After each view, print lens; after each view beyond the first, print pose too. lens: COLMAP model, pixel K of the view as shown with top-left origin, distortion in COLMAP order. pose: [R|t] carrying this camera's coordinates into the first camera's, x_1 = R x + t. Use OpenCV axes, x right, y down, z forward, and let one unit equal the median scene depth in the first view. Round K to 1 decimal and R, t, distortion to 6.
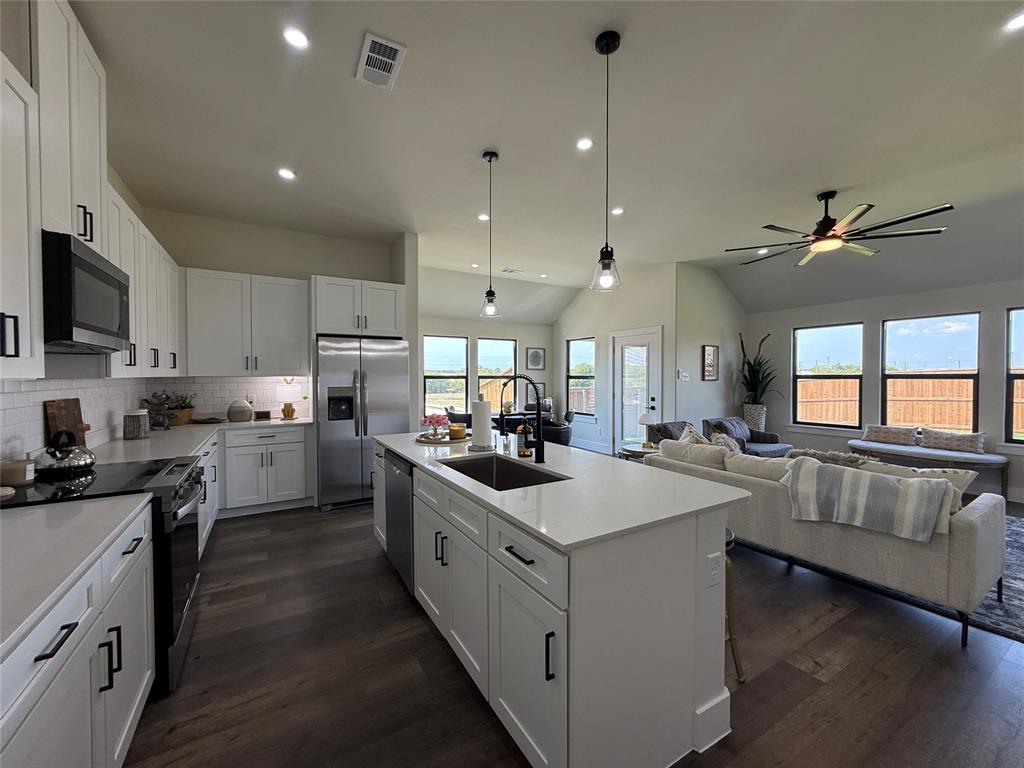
lens RADIAL K [[408.1, 0, 510.5], [0, 408.1, 381.8], [0, 0, 1]] dist [-0.000870, 0.000405]
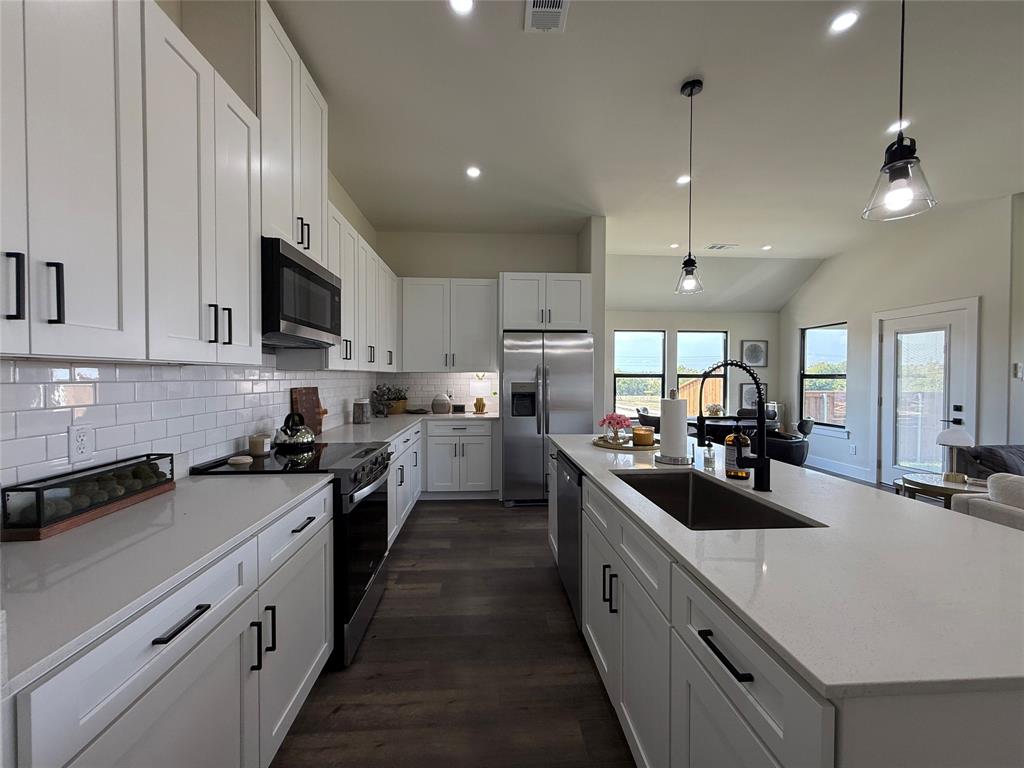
lens RADIAL K [[408.1, 0, 510.3], [0, 408.1, 383.7], [0, 0, 1]] dist [-0.000870, 0.000405]
pose [[0.889470, 0.010673, -0.456869, 0.004465], [-0.010568, 0.999940, 0.002784, 0.014267], [0.456871, 0.002351, 0.889530, 0.126193]]
